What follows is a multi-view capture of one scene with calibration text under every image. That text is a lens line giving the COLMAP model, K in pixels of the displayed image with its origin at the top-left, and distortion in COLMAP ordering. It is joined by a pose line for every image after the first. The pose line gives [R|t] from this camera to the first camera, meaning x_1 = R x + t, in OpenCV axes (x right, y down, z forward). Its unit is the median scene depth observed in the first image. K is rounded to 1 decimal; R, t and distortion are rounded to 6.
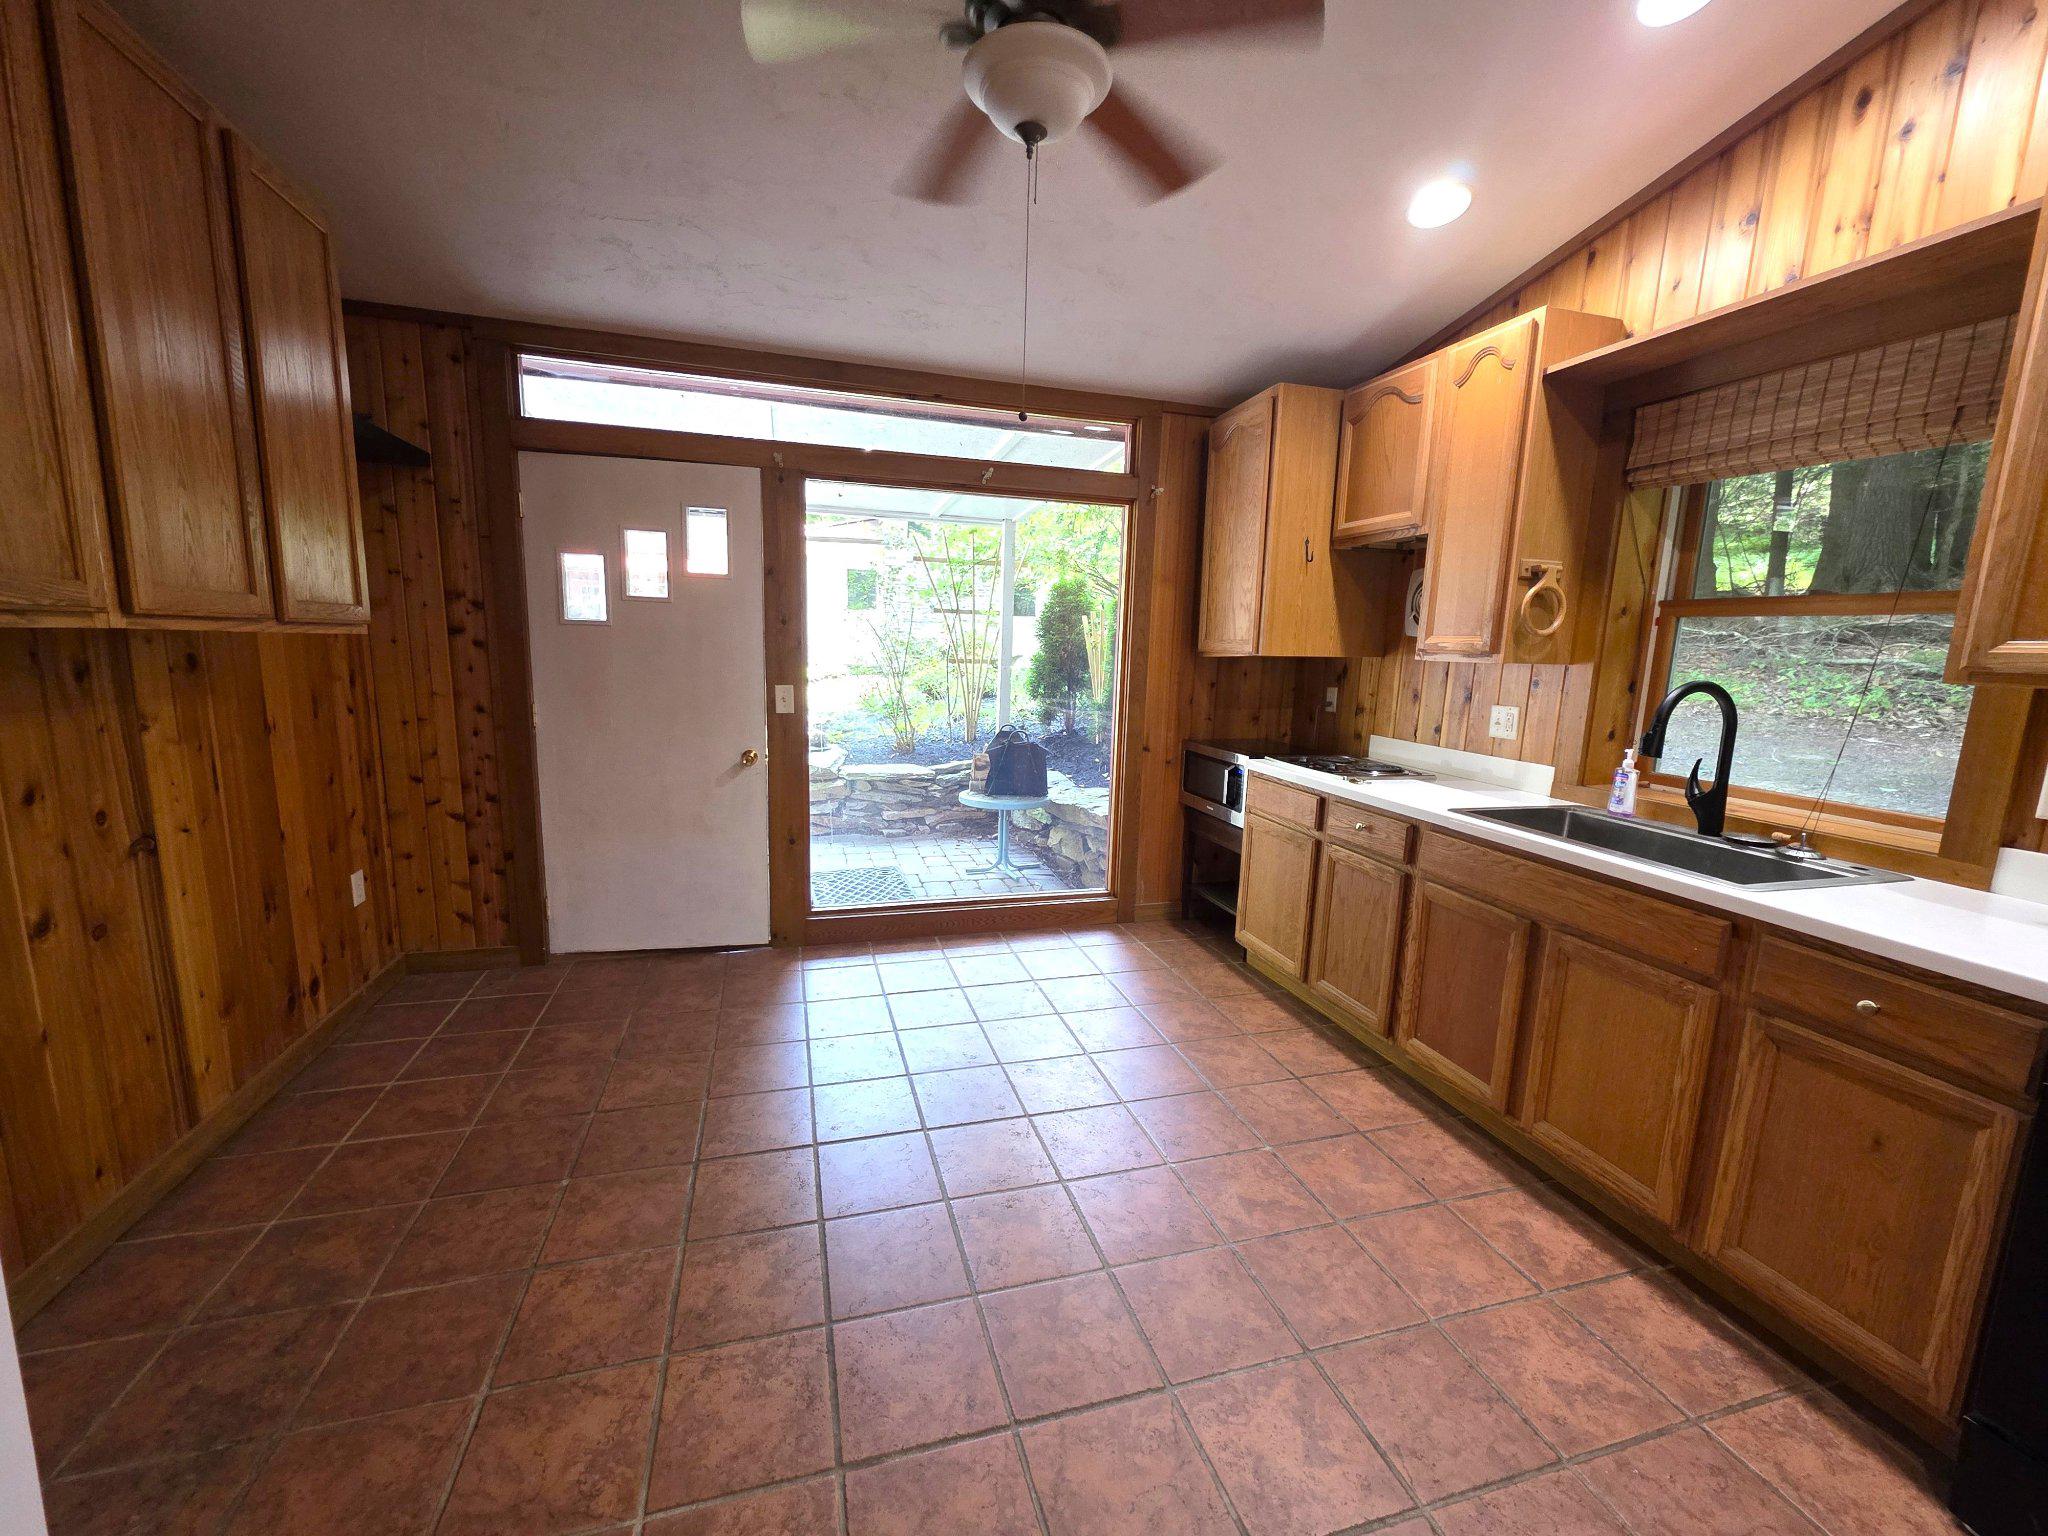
lens RADIAL K [[831.2, 0, 1023.6], [0, 831.2, 774.2], [0, 0, 1]] dist [0.002509, 0.000509]
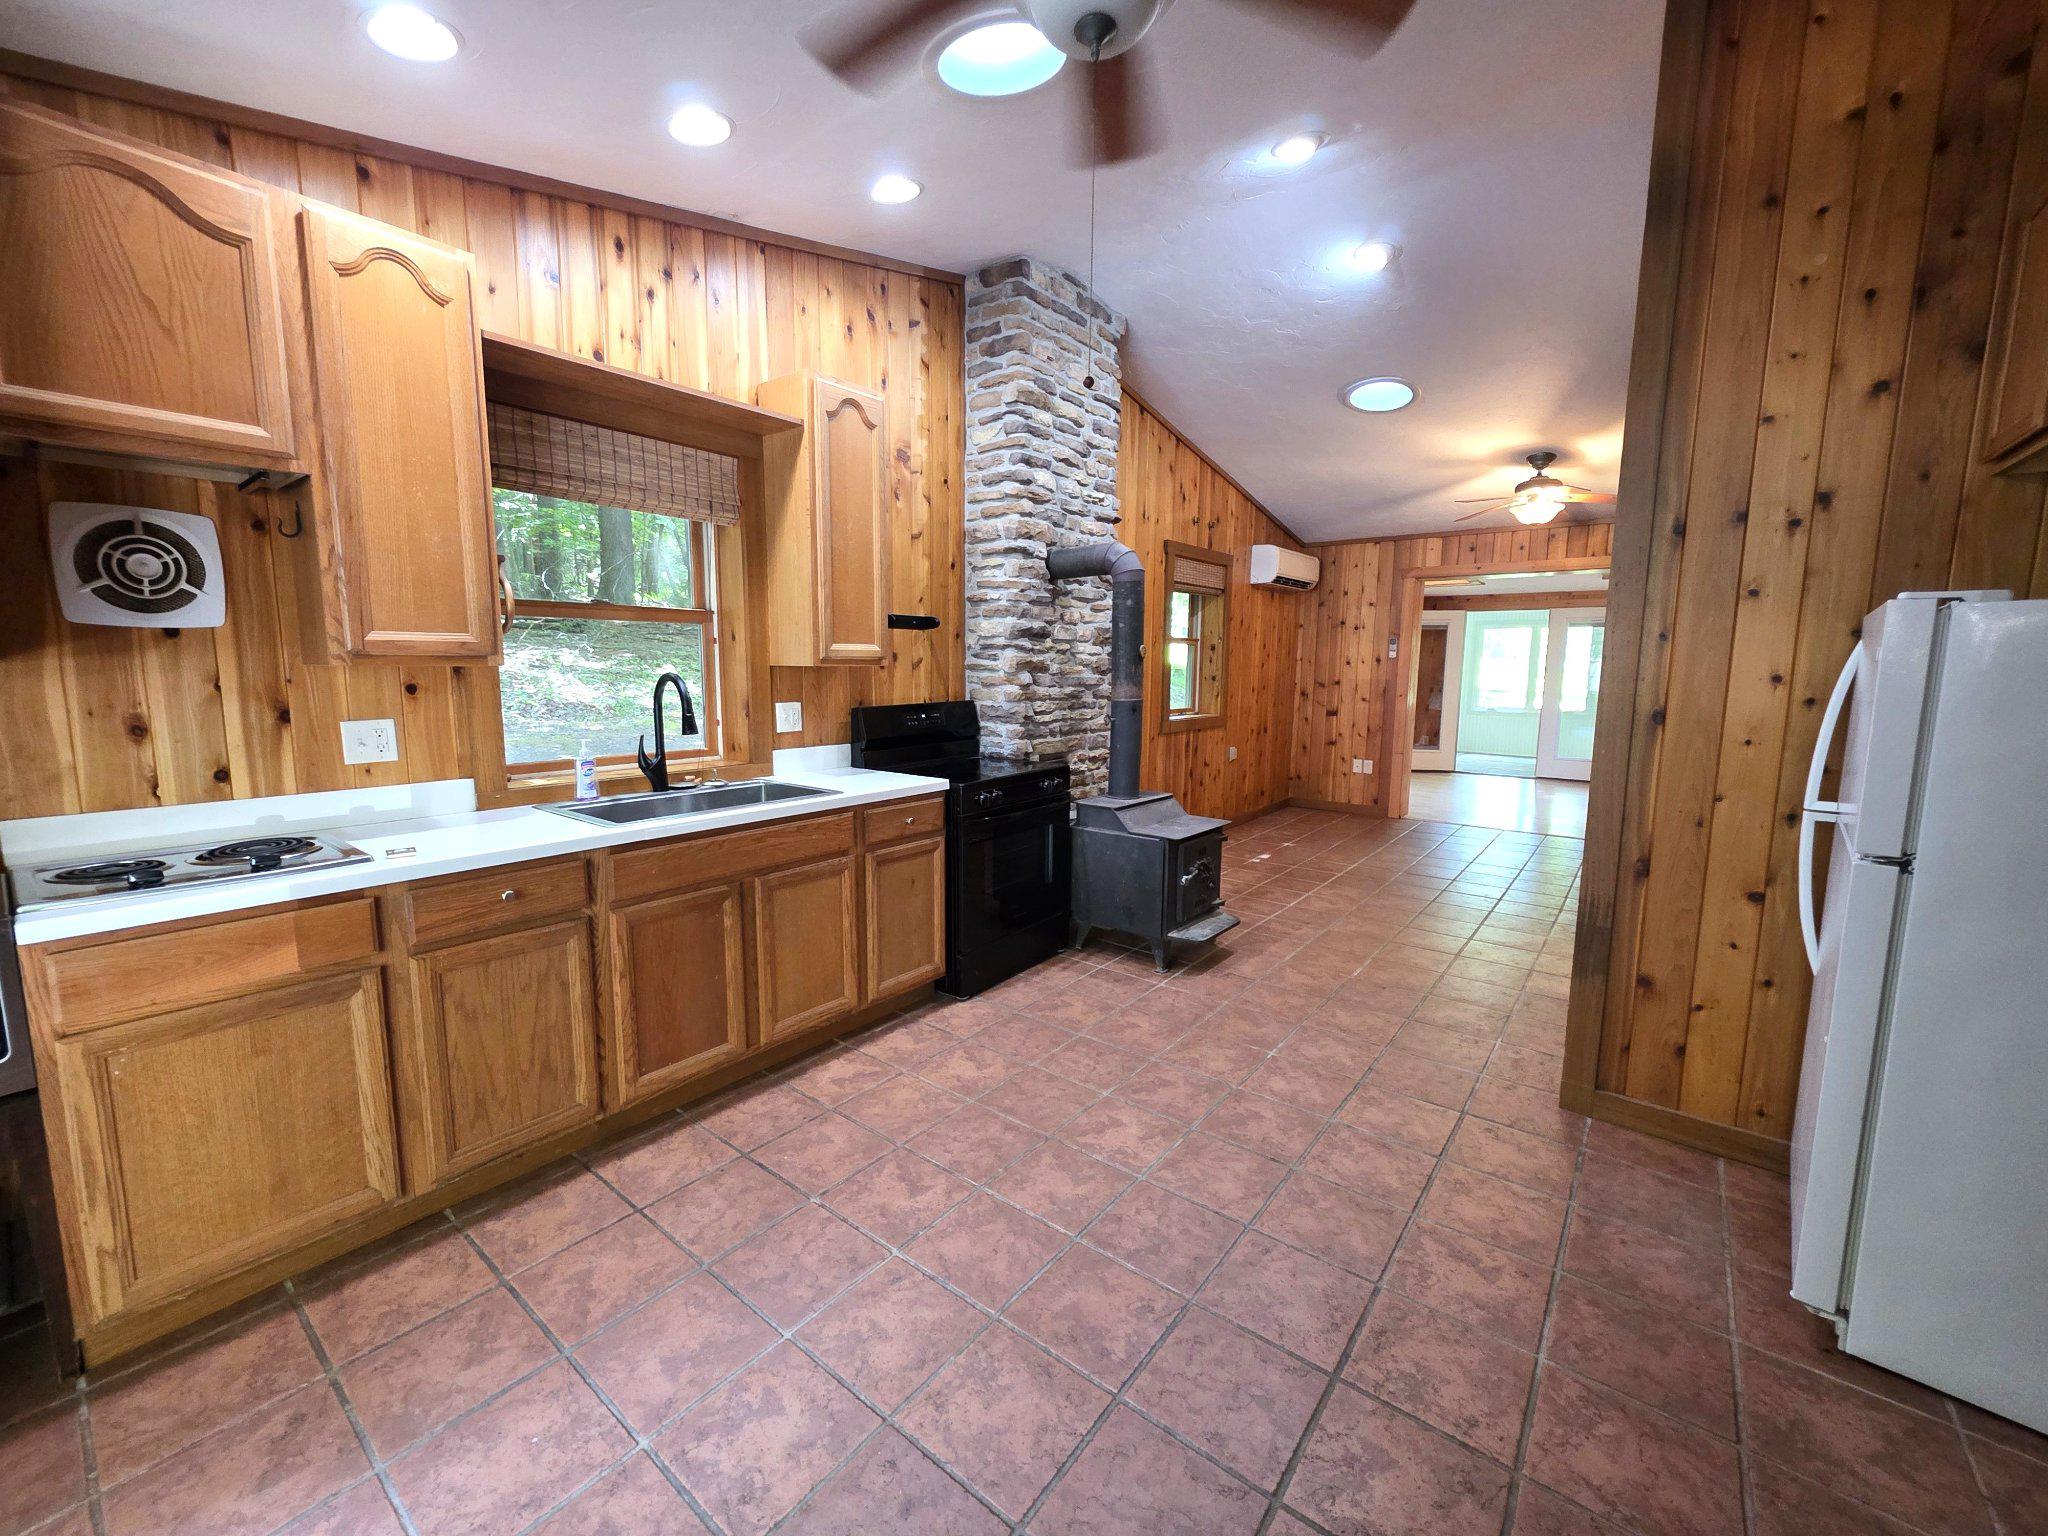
lens RADIAL K [[831.2, 0, 1011.9], [0, 831.2, 770.6], [0, 0, 1]] dist [0.002509, 0.000509]
pose [[-0.577369, -0.143261, 0.803817, -0.478483], [0.105867, 0.963040, 0.247681, -0.201323], [-0.809591, 0.228101, -0.540863, 1.150304]]
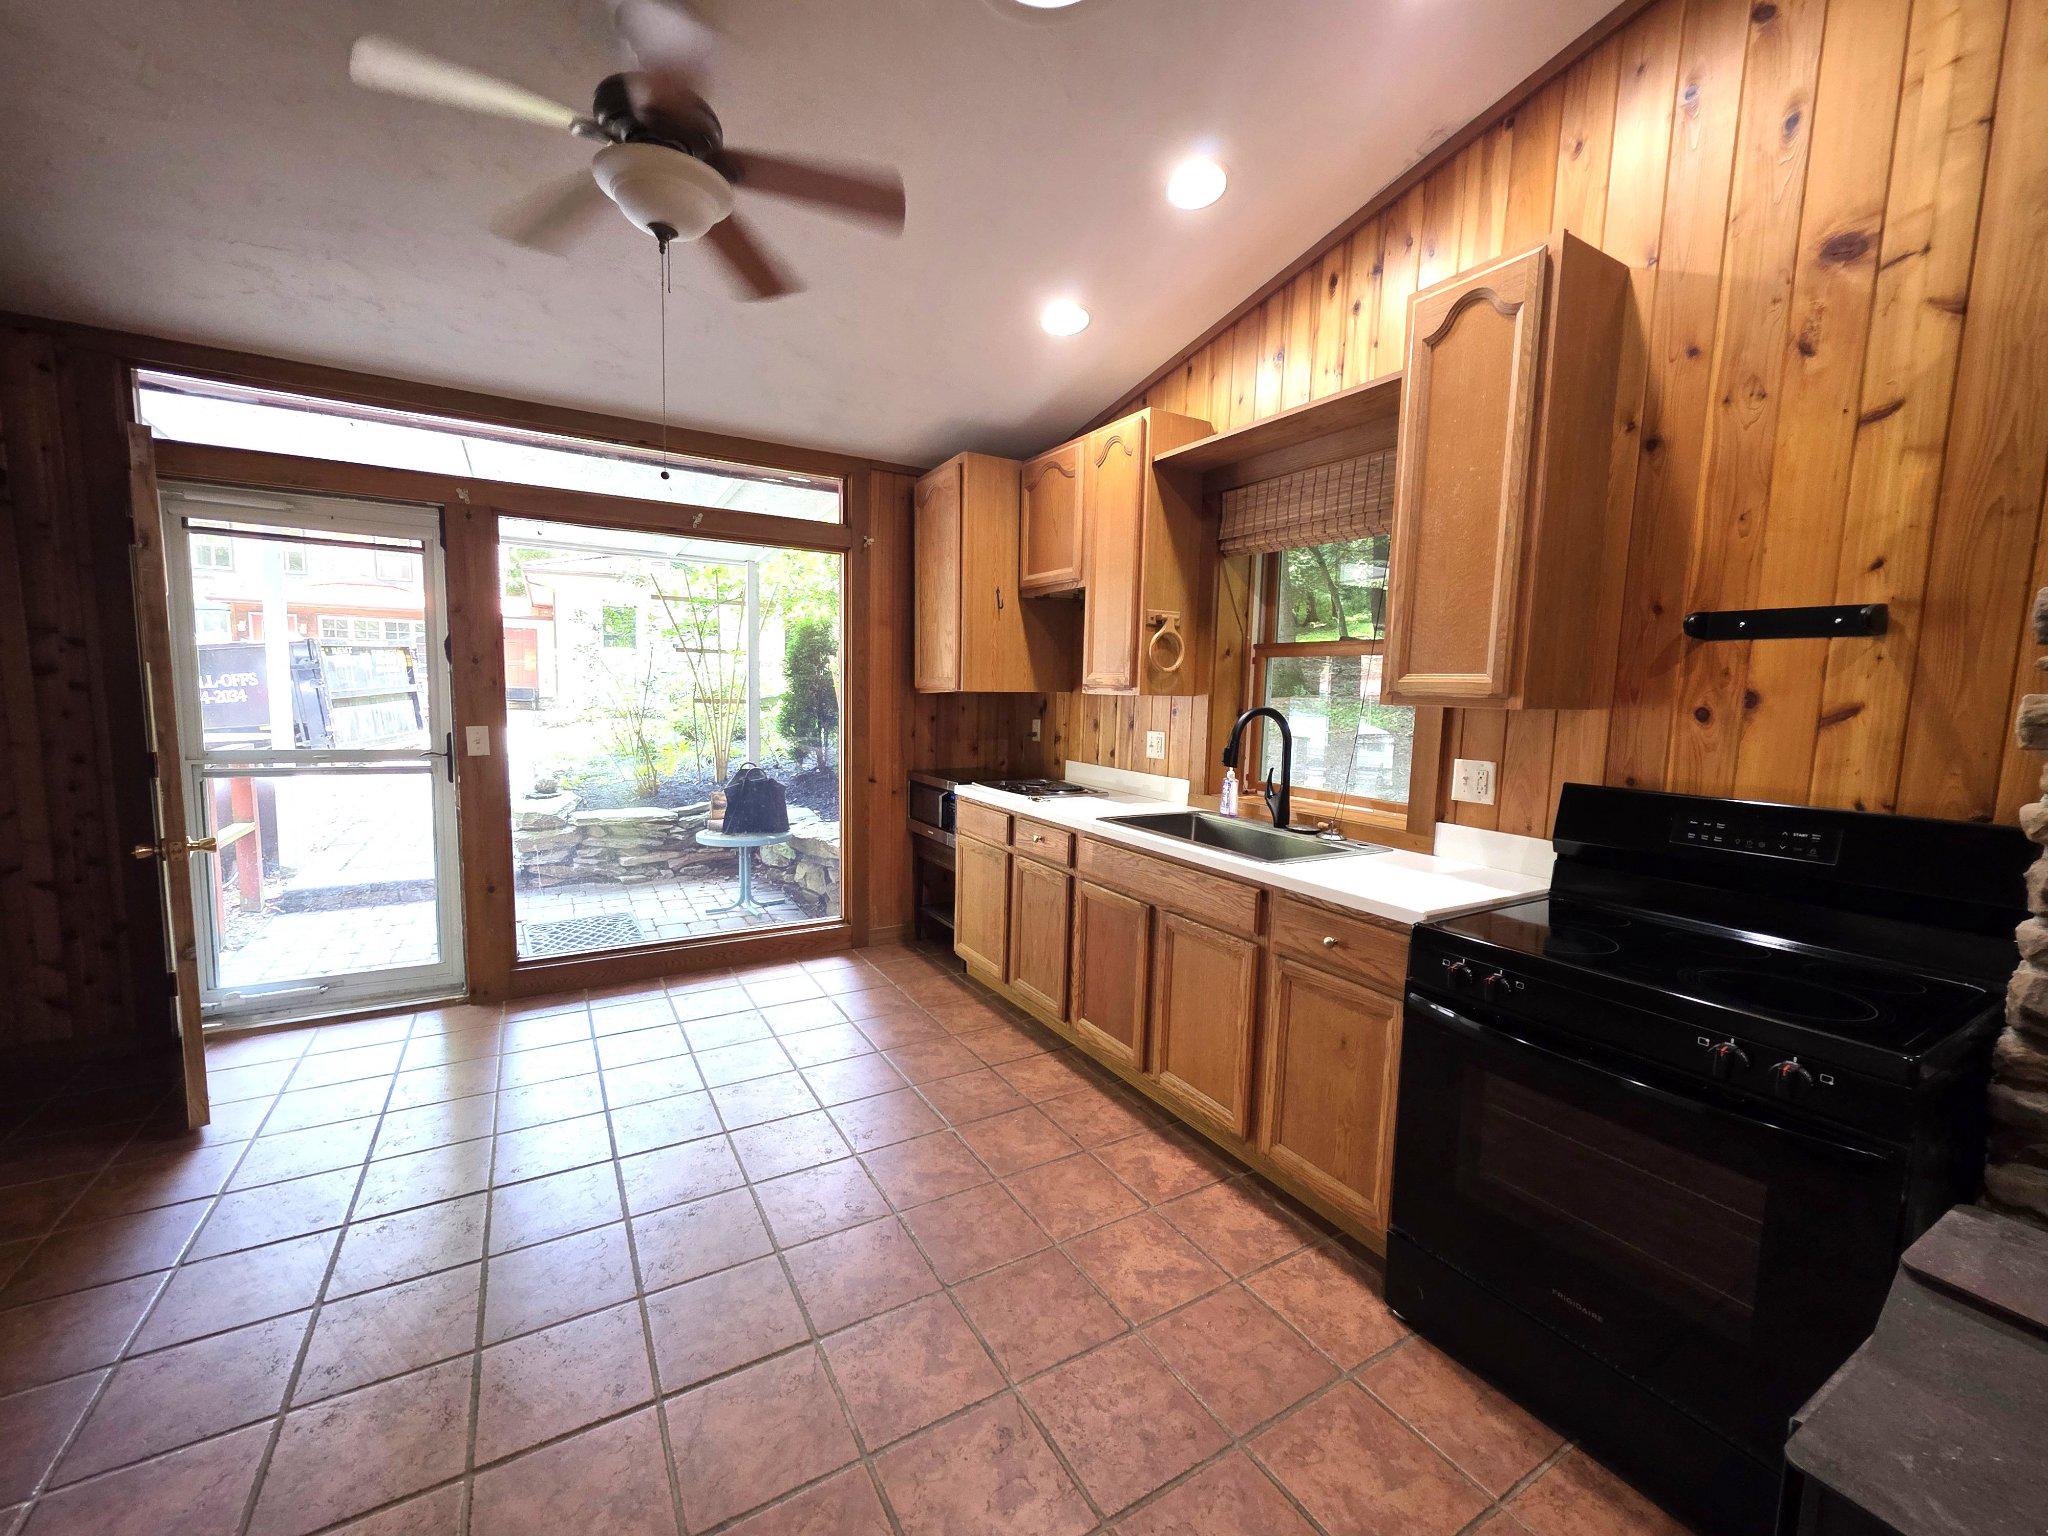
lens RADIAL K [[831.2, 0, 1026.2], [0, 831.2, 772.8], [0, 0, 1]] dist [0.002509, 0.000509]
pose [[0.968599, -0.033680, 0.246337, 0.127581], [0.045697, 0.998020, -0.043229, 0.024673], [-0.244393, 0.053128, 0.968220, -0.123448]]
